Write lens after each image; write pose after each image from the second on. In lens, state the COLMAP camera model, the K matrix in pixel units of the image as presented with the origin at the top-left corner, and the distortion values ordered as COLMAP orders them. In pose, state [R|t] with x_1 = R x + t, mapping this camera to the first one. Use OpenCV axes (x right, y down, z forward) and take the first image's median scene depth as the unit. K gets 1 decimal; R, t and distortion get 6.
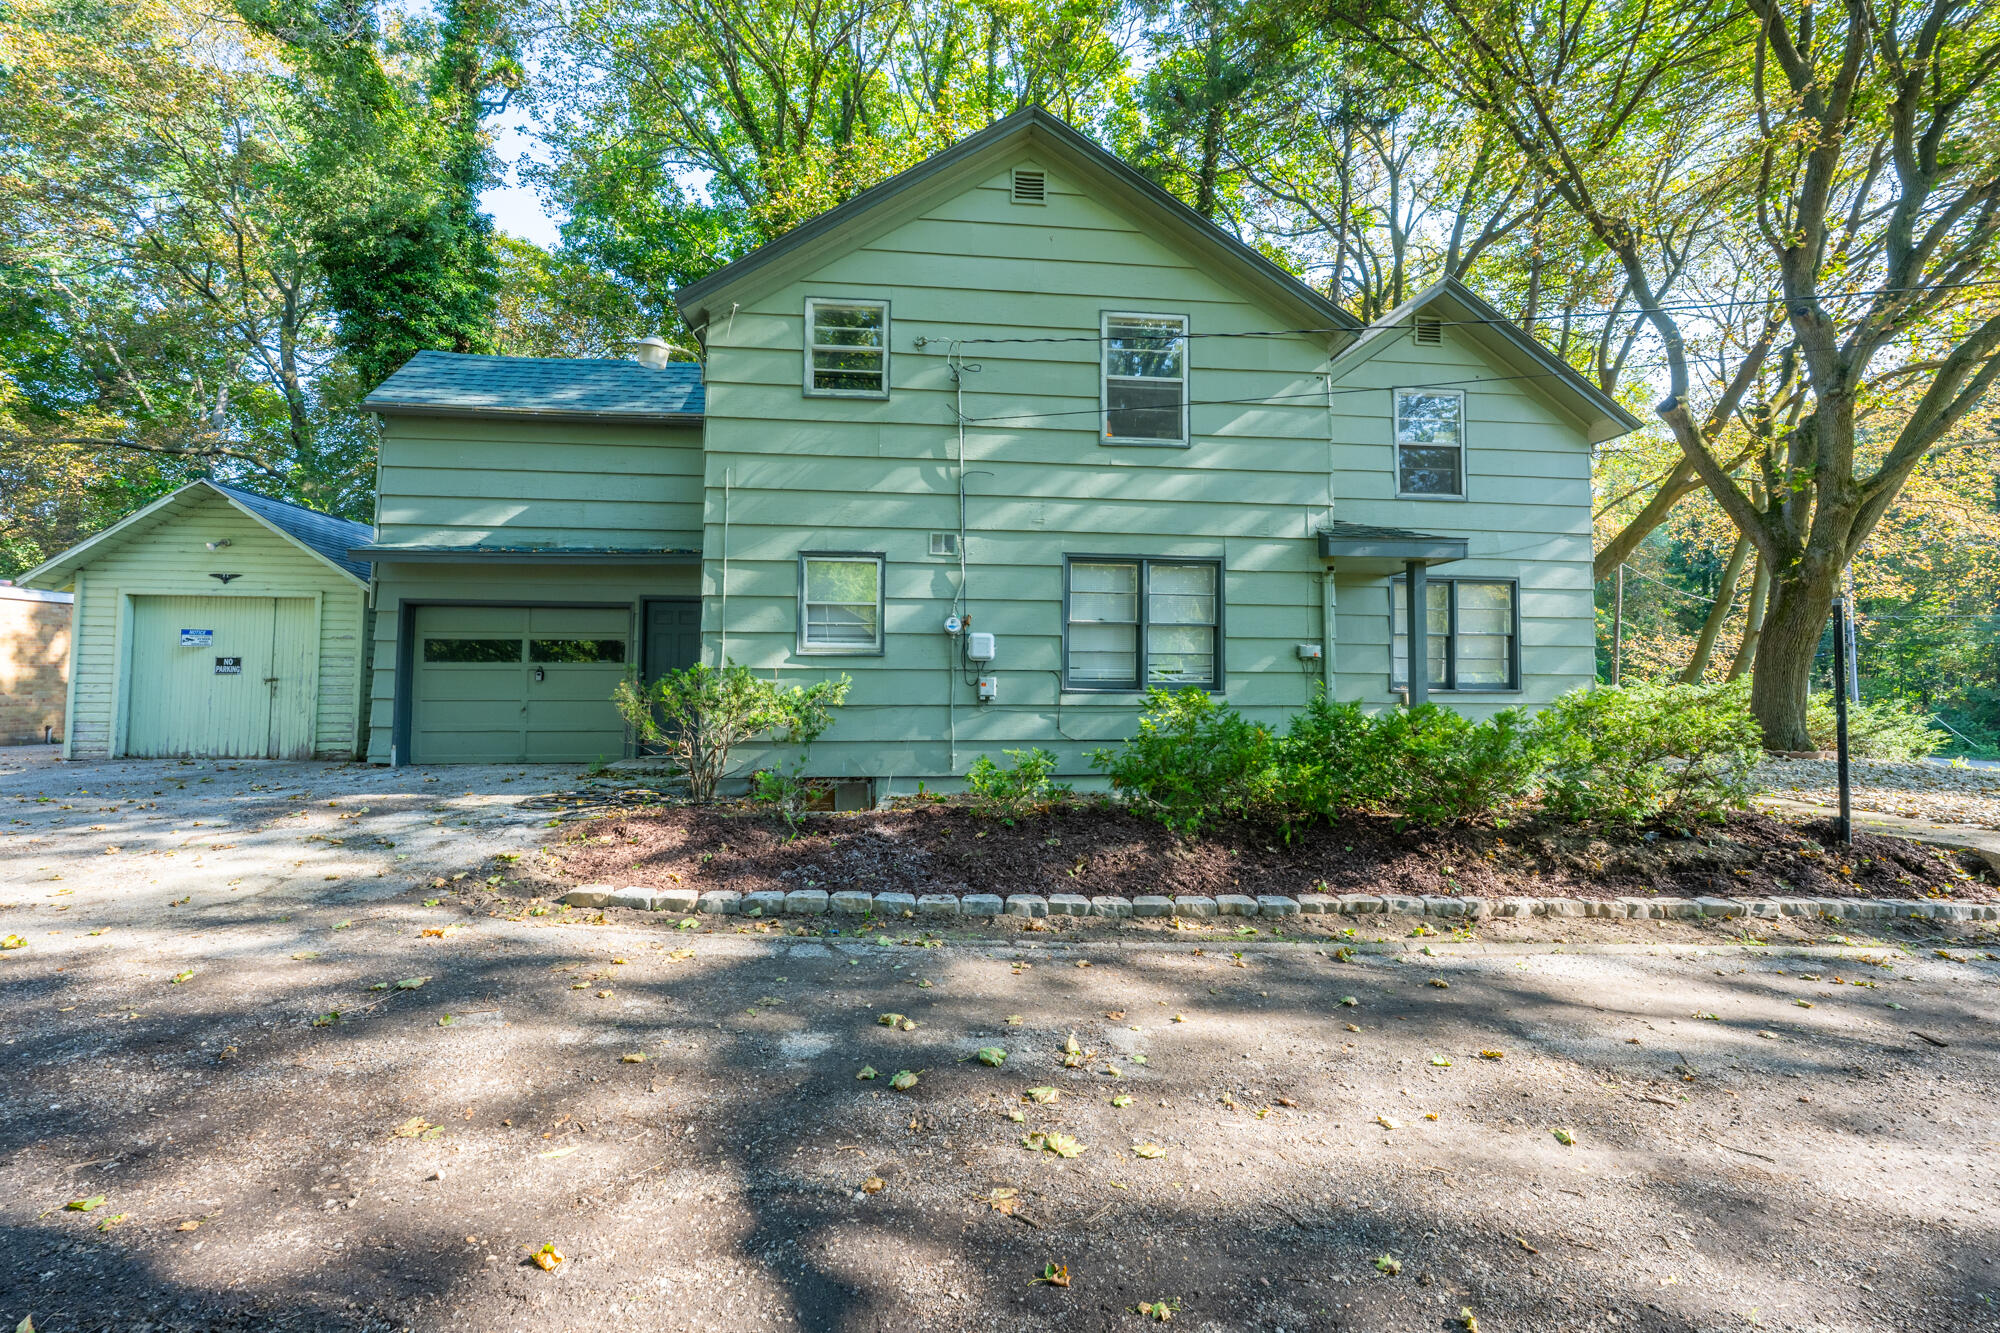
lens RADIAL K [[797.2, 0, 998.8], [0, 797.2, 645.1], [0, 0, 1]] dist [0.000381, 0.000099]
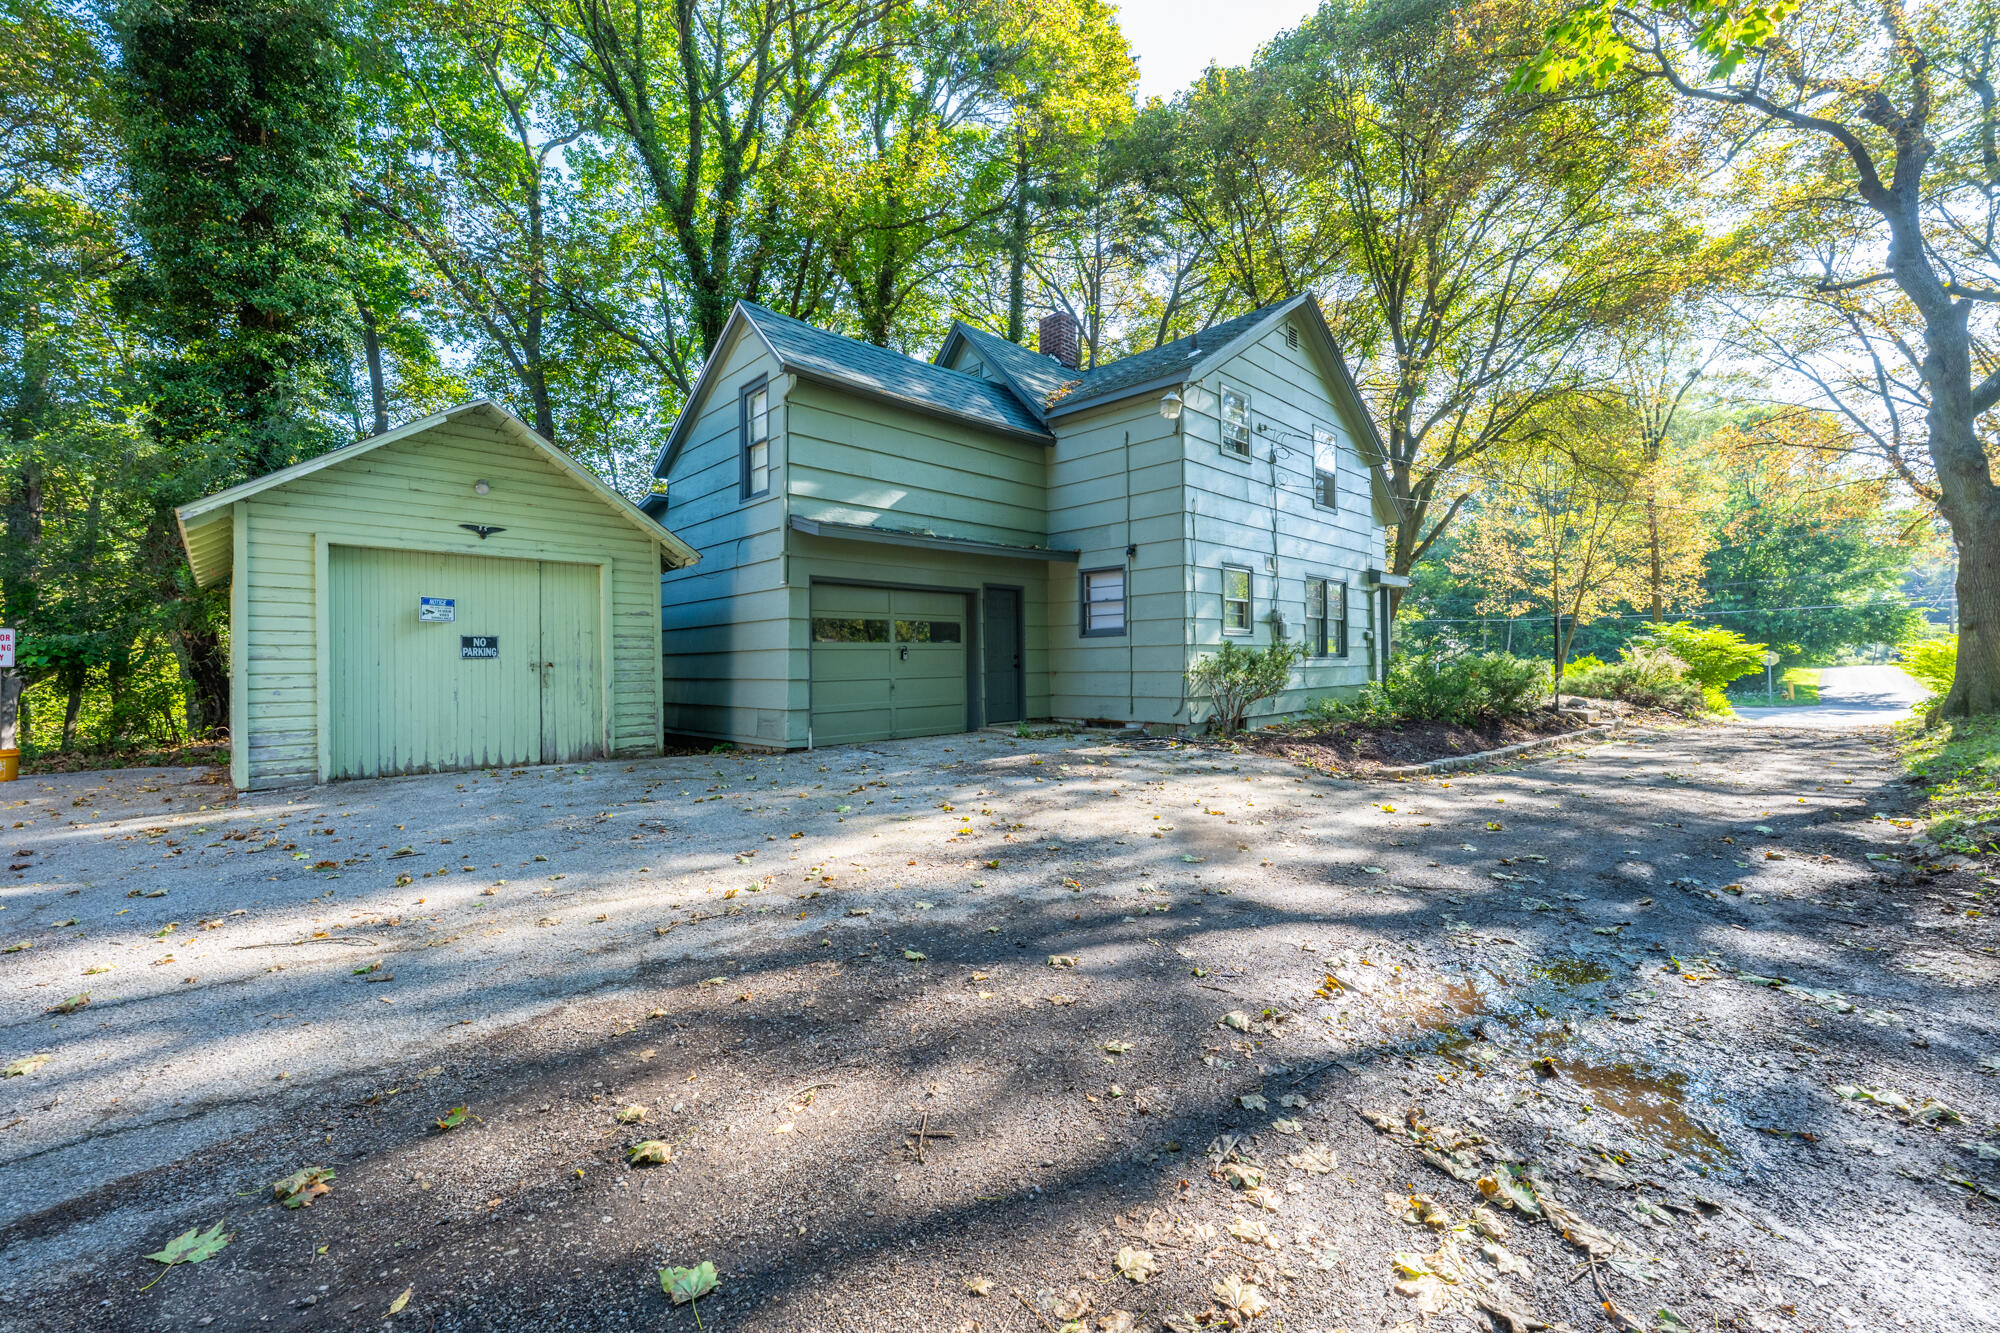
lens RADIAL K [[797.2, 0, 998.8], [0, 797.2, 645.1], [0, 0, 1]] dist [0.000381, 0.000099]
pose [[0.784324, -0.000853, 0.620351, -1.056855], [-0.005577, 0.999949, 0.008426, 0.014853], [-0.620327, -0.010068, 0.784279, 0.097592]]
